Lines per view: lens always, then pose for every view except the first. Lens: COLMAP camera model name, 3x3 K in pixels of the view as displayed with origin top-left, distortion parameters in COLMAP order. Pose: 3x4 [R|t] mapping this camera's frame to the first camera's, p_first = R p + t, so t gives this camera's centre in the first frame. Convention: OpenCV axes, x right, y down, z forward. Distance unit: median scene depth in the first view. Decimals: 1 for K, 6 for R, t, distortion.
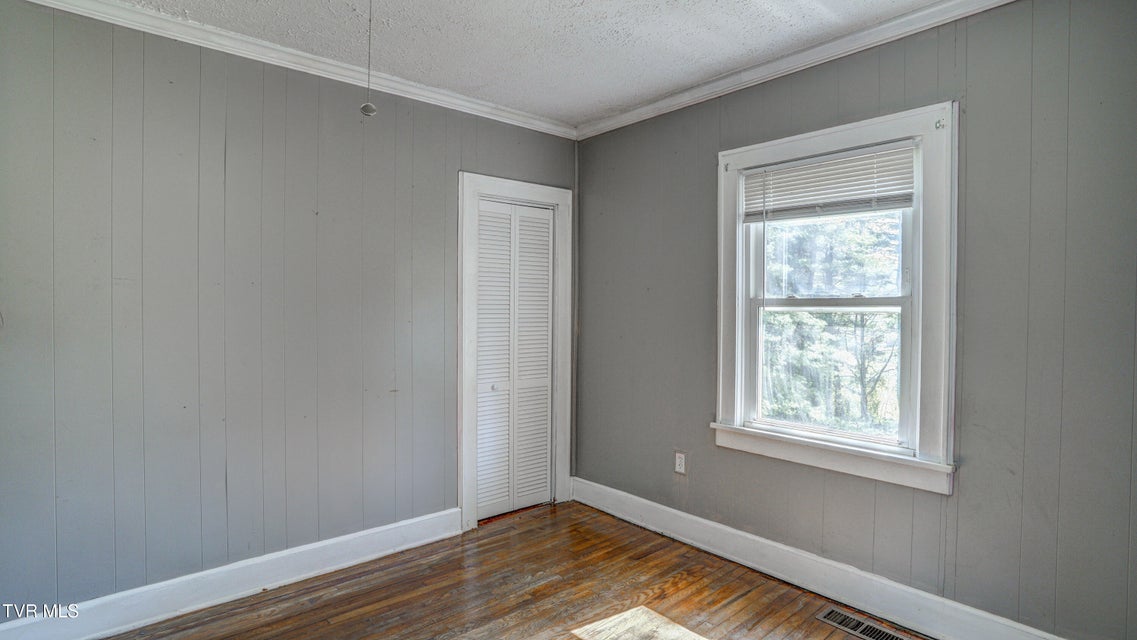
lens RADIAL K [[559.4, 0, 572.4], [0, 559.4, 318.0], [0, 0, 1]] dist [-0.084522, 0.039410]
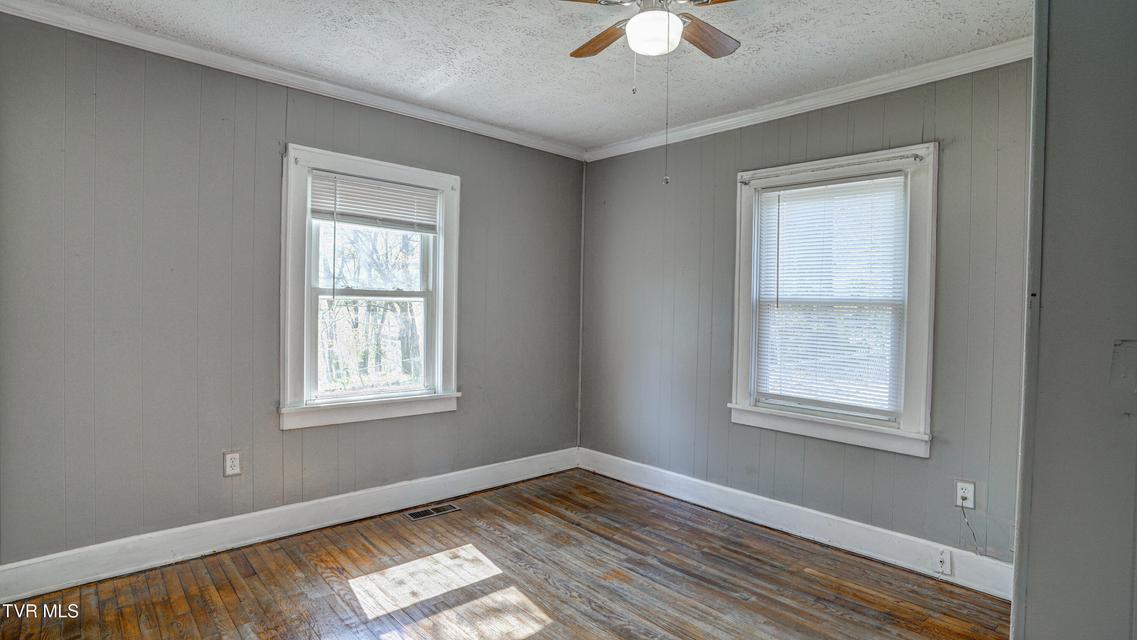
lens RADIAL K [[559.4, 0, 572.4], [0, 559.4, 318.0], [0, 0, 1]] dist [-0.084522, 0.039410]
pose [[-0.028557, -0.030221, 0.999135, -0.821724], [-0.005614, 0.999532, 0.030072, -0.011078], [-0.999576, -0.004750, -0.028713, 0.541784]]
